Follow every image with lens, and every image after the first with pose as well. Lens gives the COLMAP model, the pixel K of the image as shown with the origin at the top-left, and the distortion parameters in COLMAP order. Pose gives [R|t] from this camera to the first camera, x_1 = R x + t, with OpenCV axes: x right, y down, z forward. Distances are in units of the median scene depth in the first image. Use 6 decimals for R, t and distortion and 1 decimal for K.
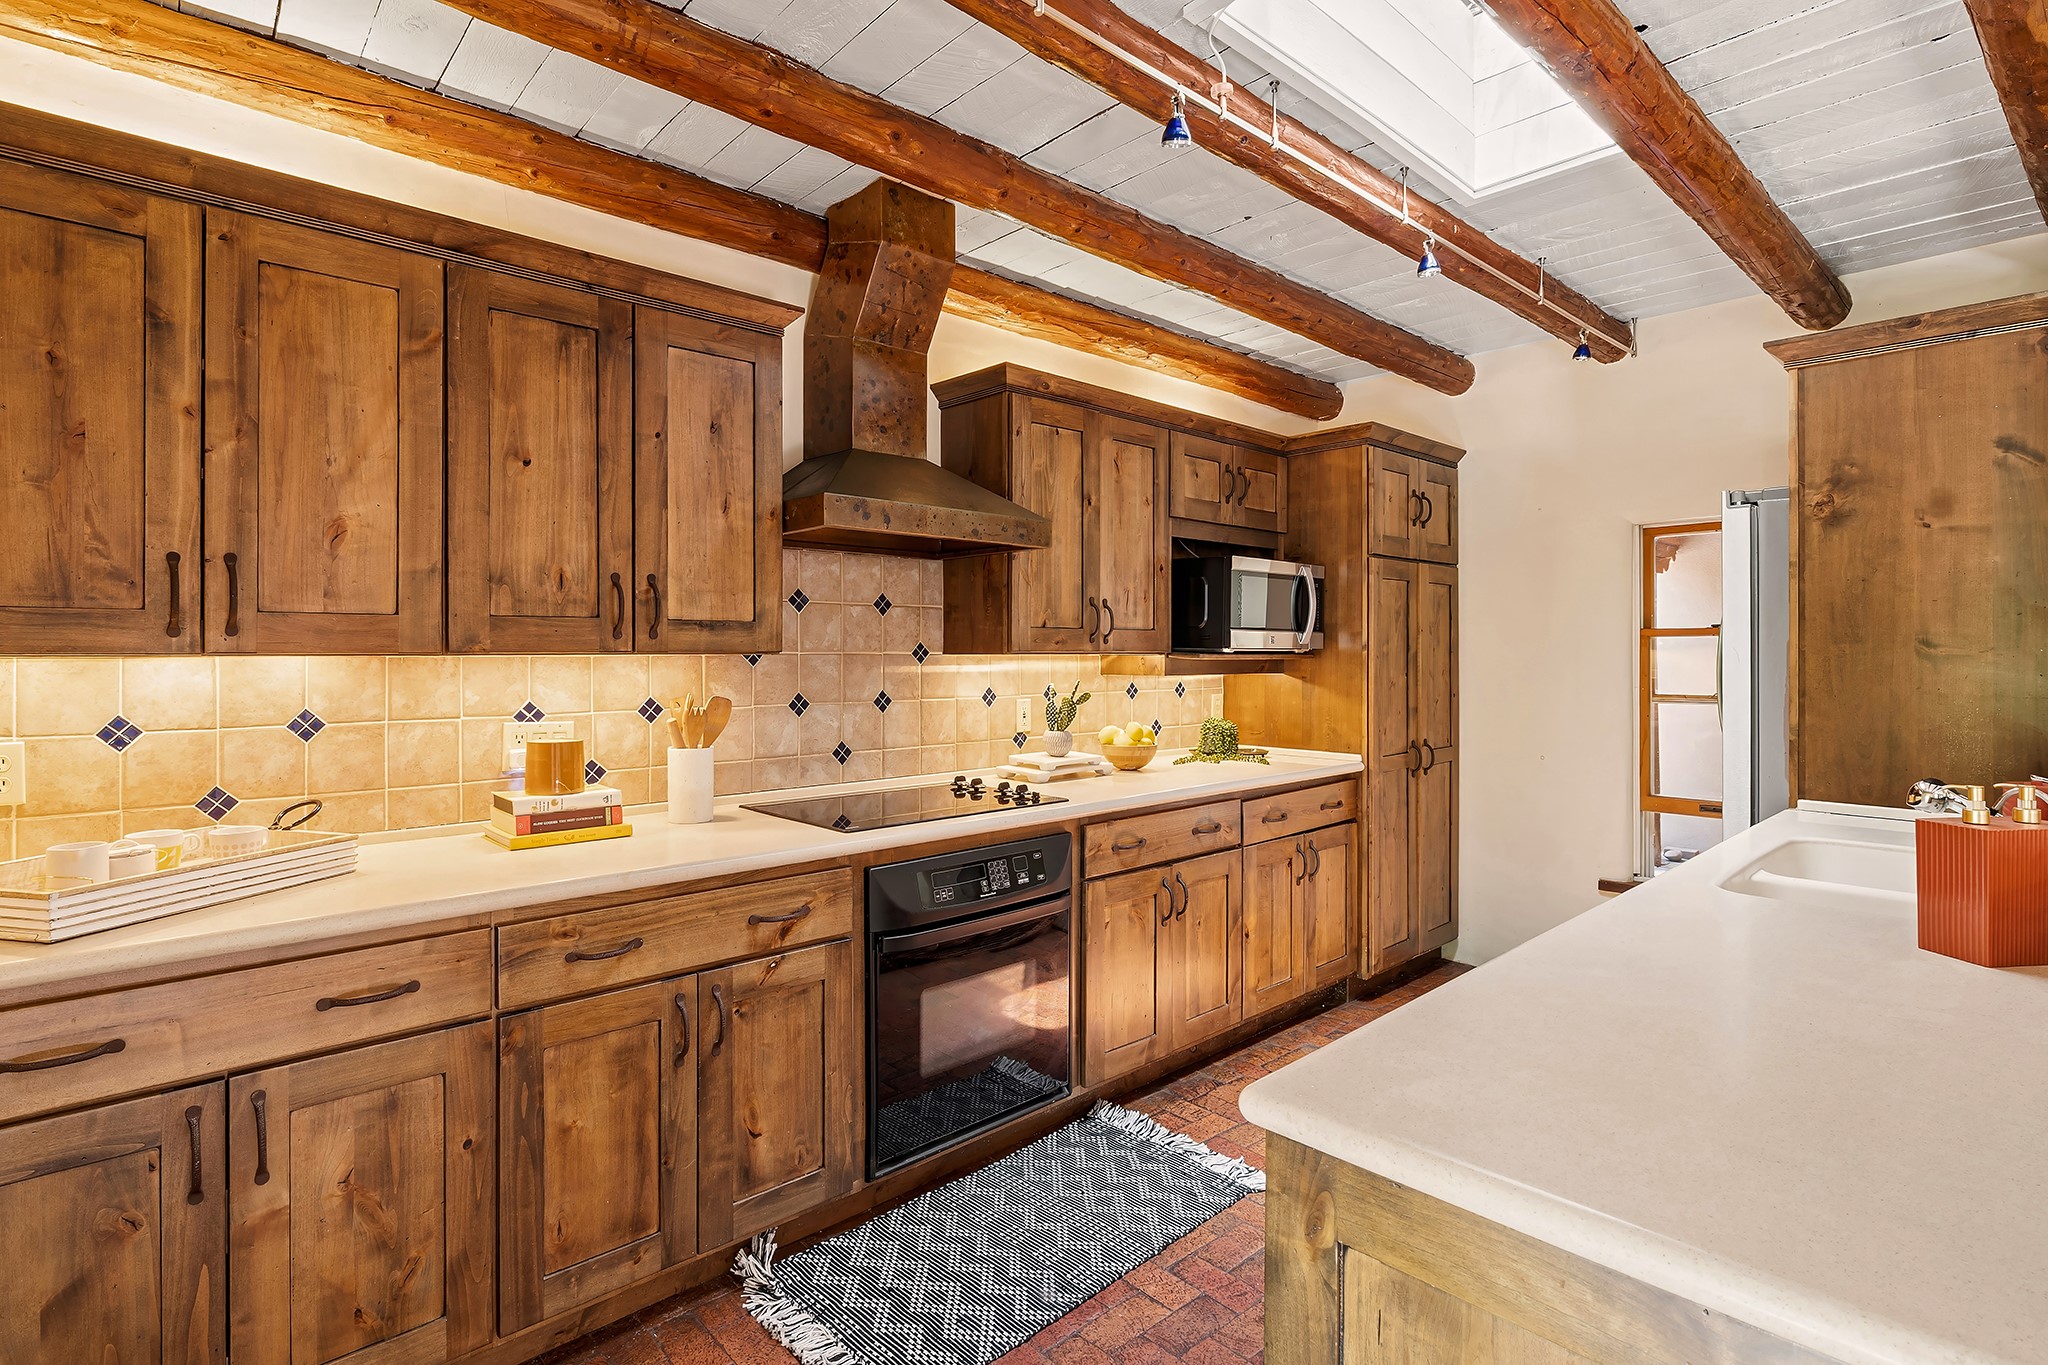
lens RADIAL K [[1042.8, 0, 998.0], [0, 1042.8, 651.4], [0, 0, 1]] dist [0.000640, -0.002262]
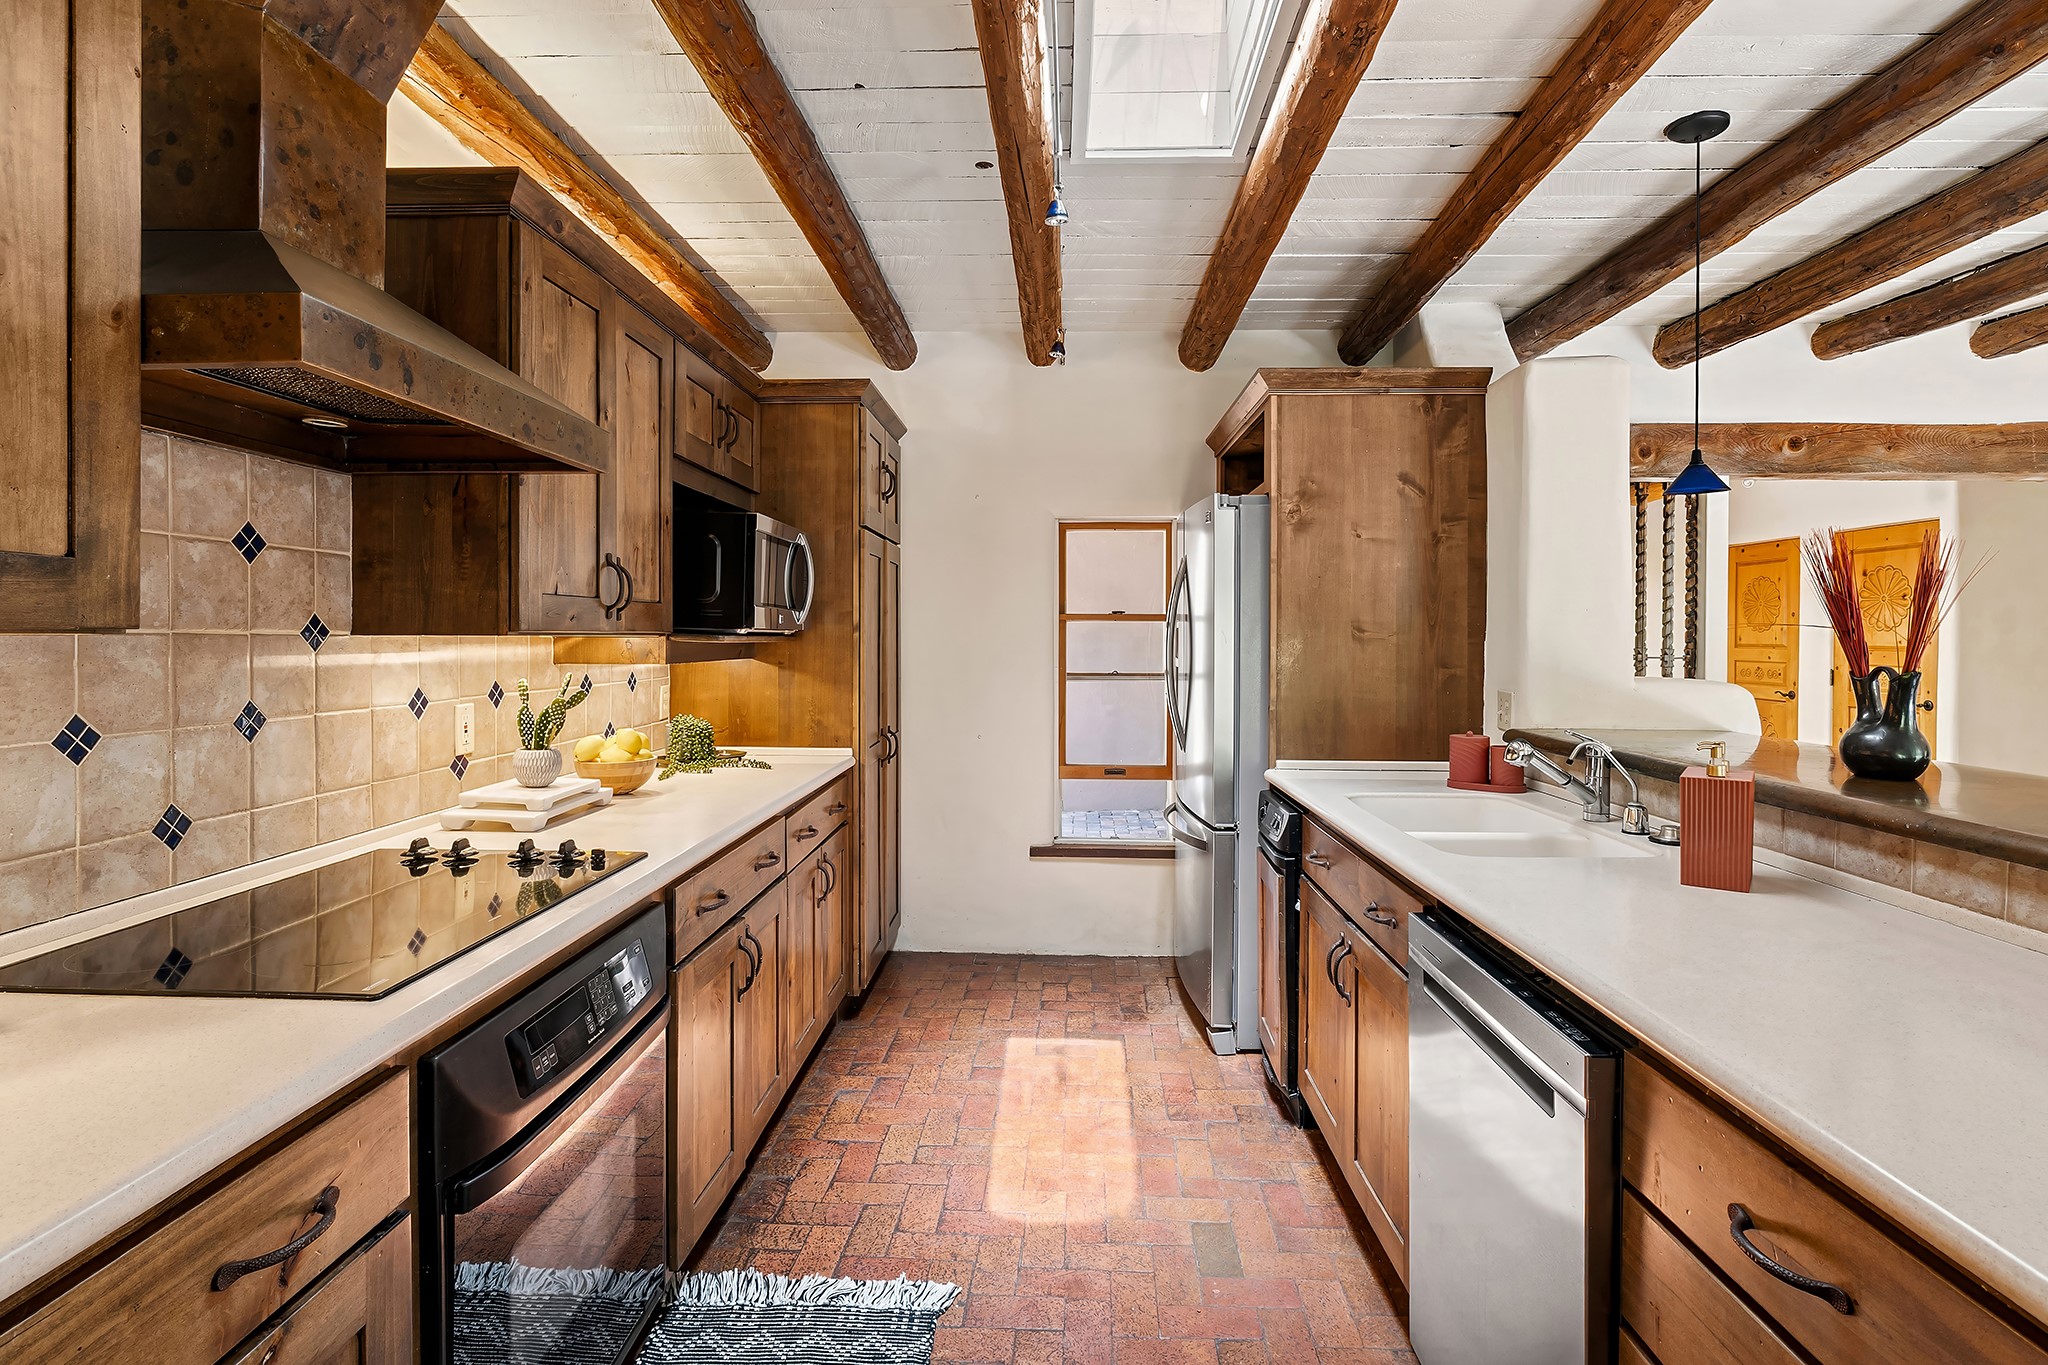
lens RADIAL K [[1010.3, 0, 1042.2], [0, 1010.3, 644.9], [0, 0, 1]] dist [-0.008013, 0.002303]
pose [[0.686926, -0.003644, 0.726719, -0.221296], [-0.004487, 0.999947, 0.009255, 0.001454], [-0.726714, -0.009618, 0.686873, 0.363966]]
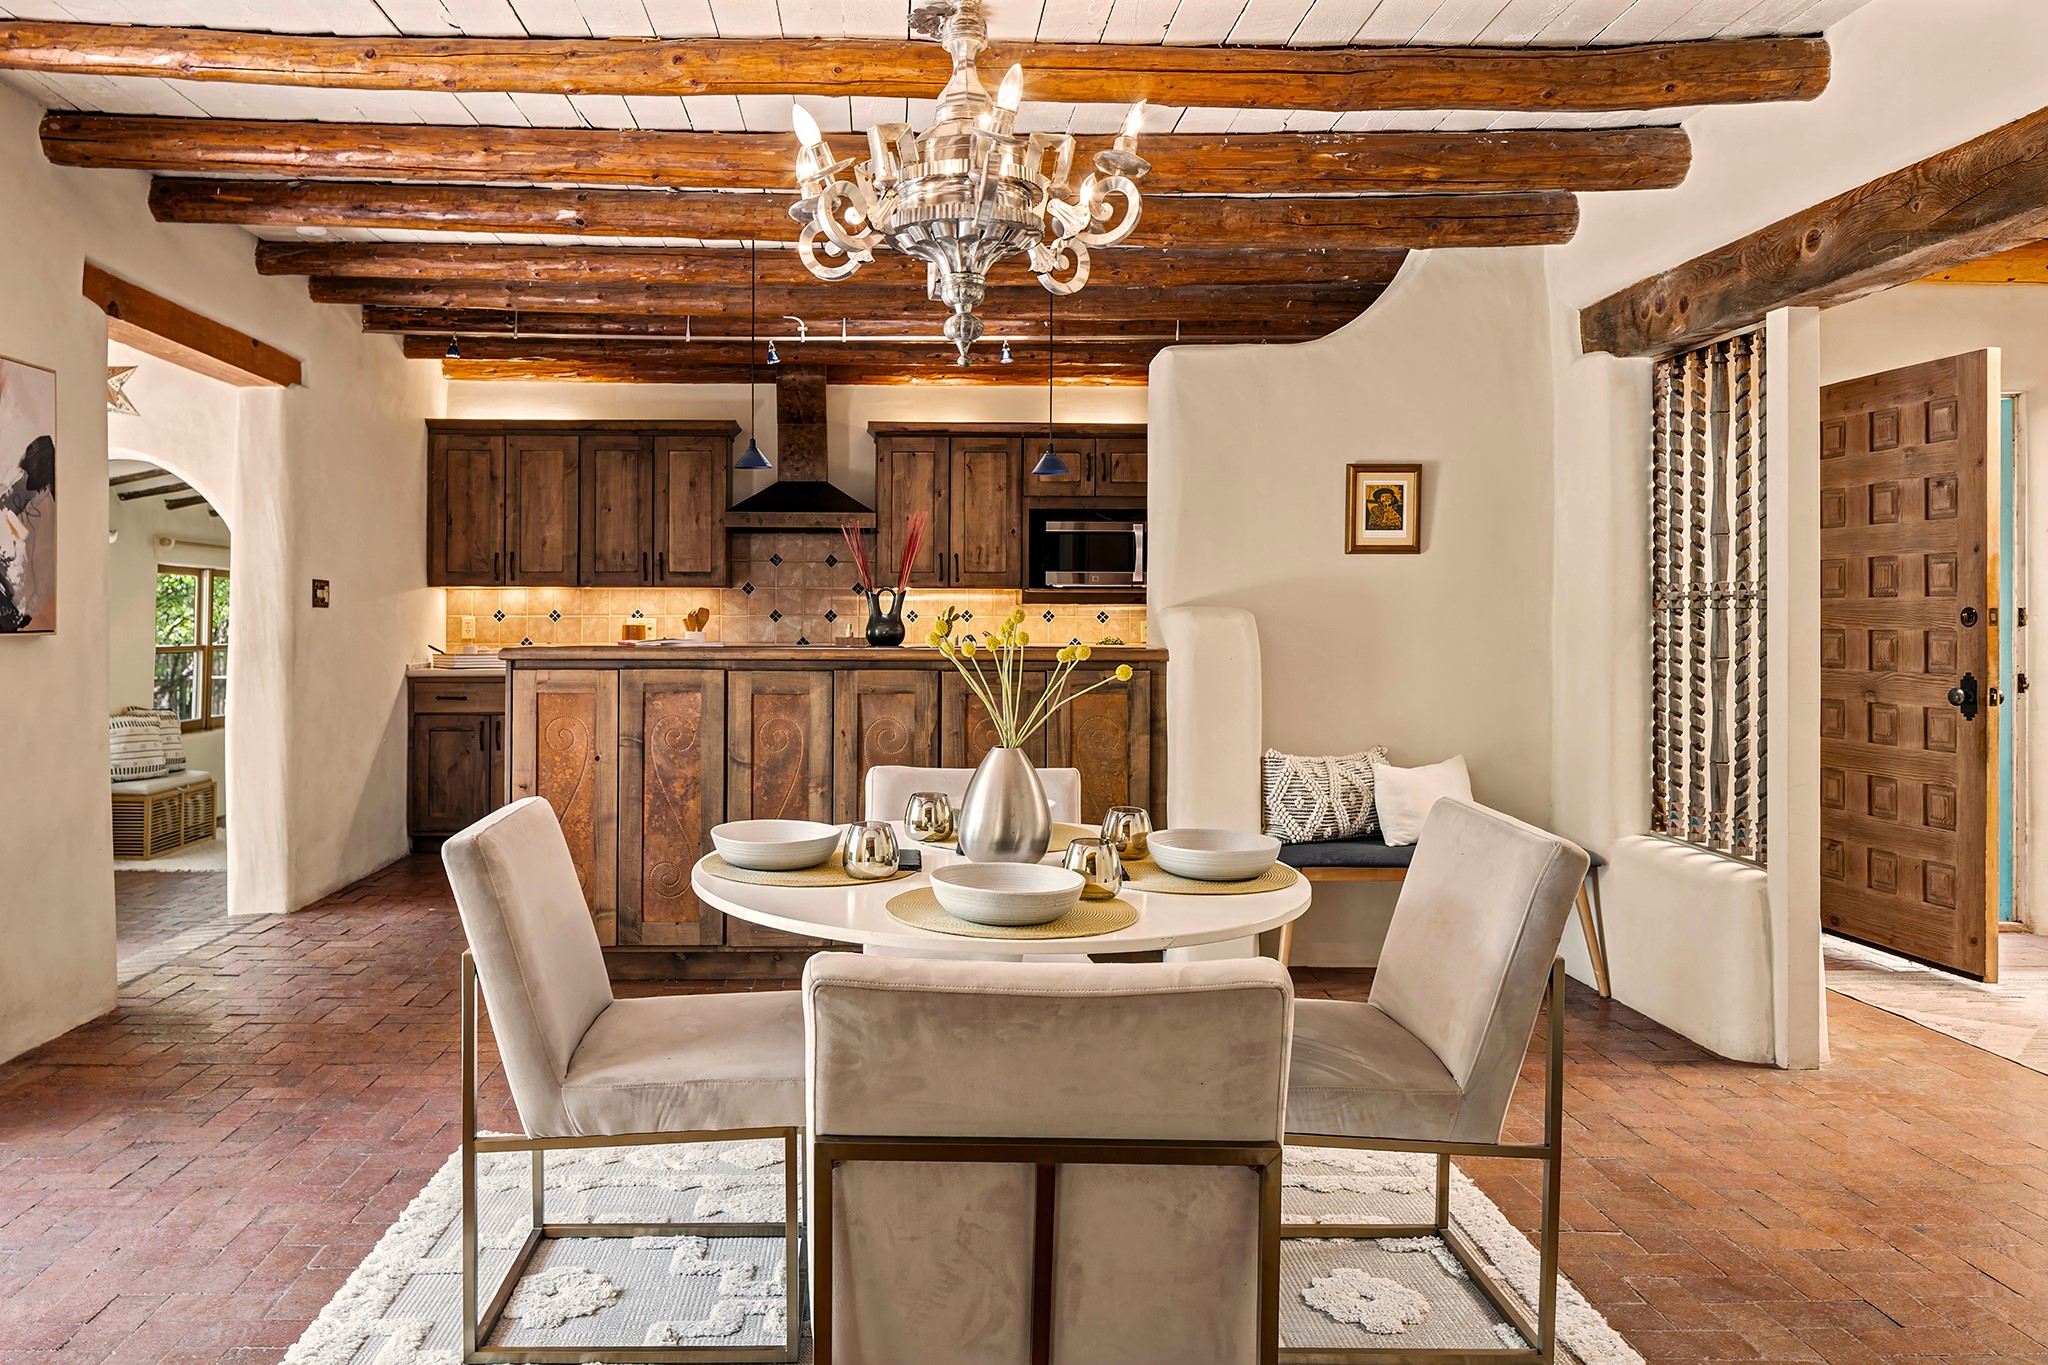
lens RADIAL K [[1466.1, 0, 878.4], [0, 1466.1, 625.2], [0, 0, 1]] dist [-0.042643, 0.014184]
pose [[0.745613, 0.007068, -0.666342, 1.712883], [-0.002766, 0.999968, 0.007513, 0.047712], [0.666374, -0.003759, 0.745608, -0.852877]]
